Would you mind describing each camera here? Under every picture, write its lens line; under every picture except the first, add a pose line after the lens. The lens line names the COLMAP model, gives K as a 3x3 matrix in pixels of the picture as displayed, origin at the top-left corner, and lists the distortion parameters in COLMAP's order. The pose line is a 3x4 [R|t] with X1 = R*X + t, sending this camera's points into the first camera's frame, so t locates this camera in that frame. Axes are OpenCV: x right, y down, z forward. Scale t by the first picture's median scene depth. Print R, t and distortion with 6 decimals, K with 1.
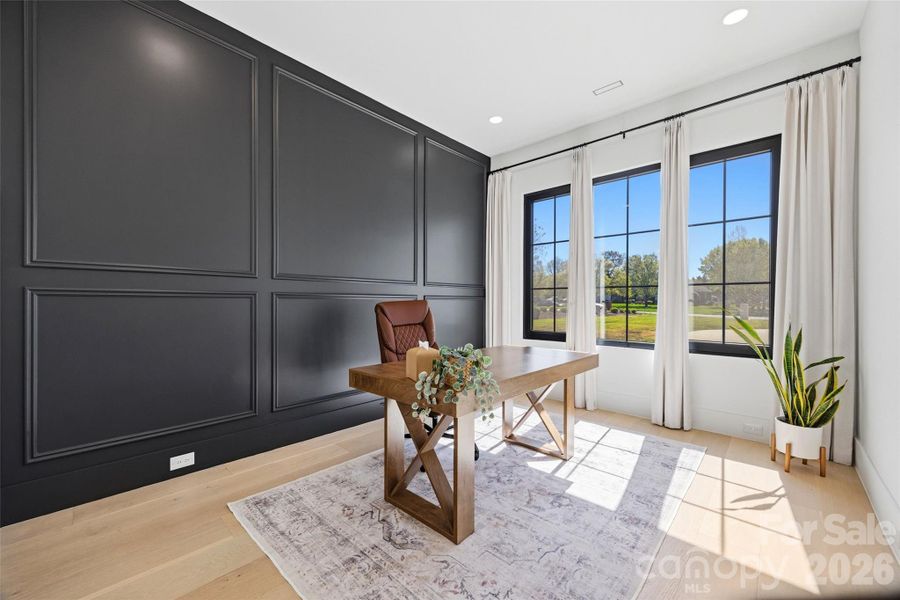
lens RADIAL K [[360.9, 0, 452.8], [0, 360.9, 302.9], [0, 0, 1]] dist [-0.000780, -0.000203]
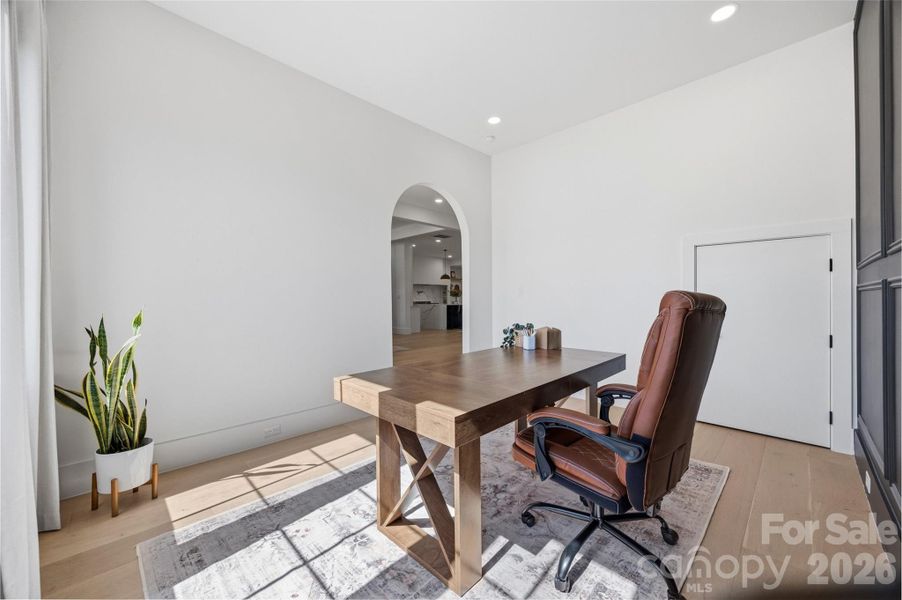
lens RADIAL K [[349.0, 0, 454.9], [0, 349.0, 299.1], [0, 0, 1]] dist [0.000899, -0.000105]
pose [[-0.999488, 0.009590, 0.030541, 0.210613], [0.009669, 0.999950, 0.002428, -0.000415], [-0.030516, 0.002722, -0.999531, 2.006188]]
